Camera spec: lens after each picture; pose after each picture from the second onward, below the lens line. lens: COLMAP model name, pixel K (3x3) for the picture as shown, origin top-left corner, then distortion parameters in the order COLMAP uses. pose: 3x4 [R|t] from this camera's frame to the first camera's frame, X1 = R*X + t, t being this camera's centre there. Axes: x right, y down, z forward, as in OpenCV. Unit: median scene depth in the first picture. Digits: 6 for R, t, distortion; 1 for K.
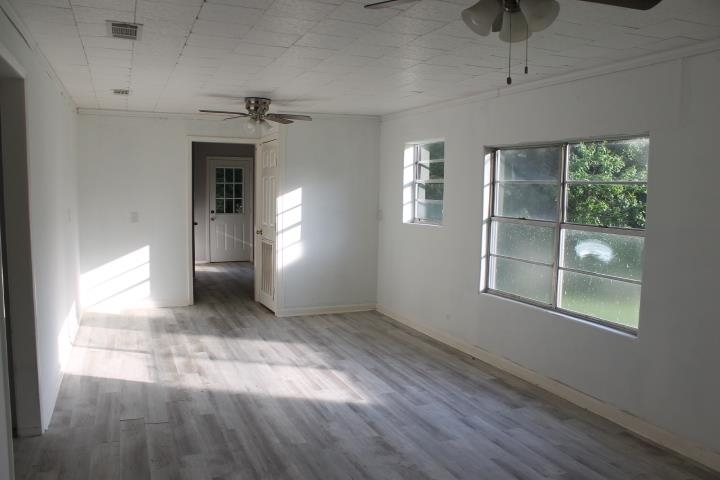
lens RADIAL K [[605.2, 0, 357.5], [0, 605.2, 243.4], [0, 0, 1]] dist [-0.120037, 0.055934]
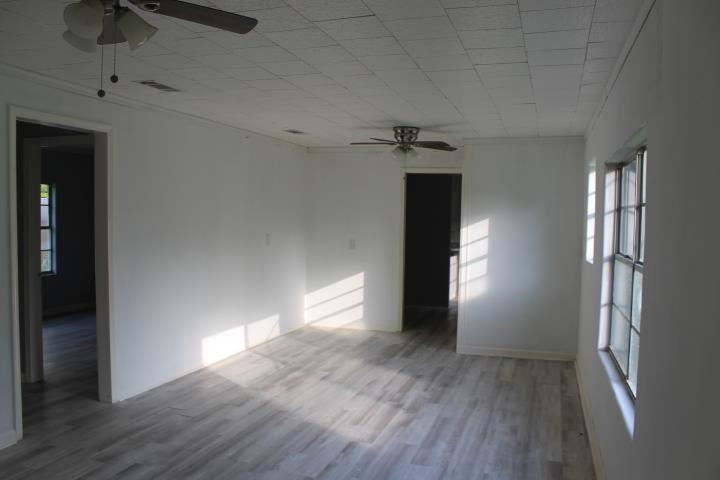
lens RADIAL K [[605.2, 0, 357.4], [0, 605.2, 243.0], [0, 0, 1]] dist [-0.120037, 0.055934]
pose [[0.766562, 0.026581, -0.641620, 0.509552], [-0.064591, 0.997268, -0.035853, -0.010591], [0.638913, 0.068926, 0.766185, 0.233763]]
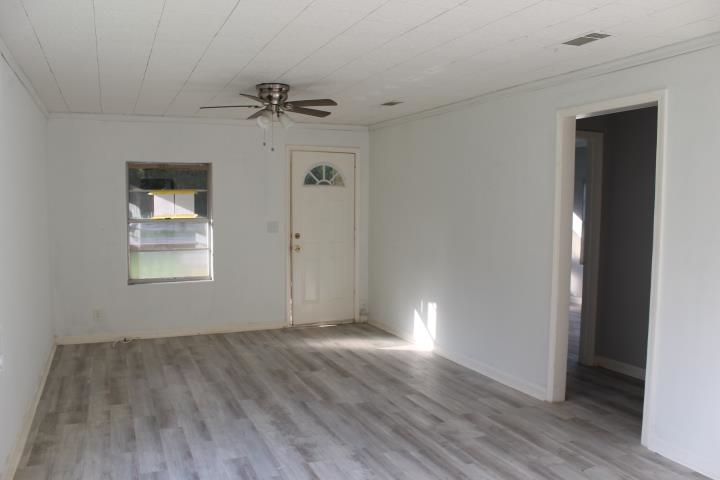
lens RADIAL K [[605.2, 0, 358.8], [0, 605.2, 237.8], [0, 0, 1]] dist [-0.120037, 0.055934]
pose [[-0.999531, -0.020804, -0.022480, -0.010998], [-0.023980, 0.988121, 0.151796, -0.125510], [0.019055, 0.152264, -0.988156, 1.410350]]
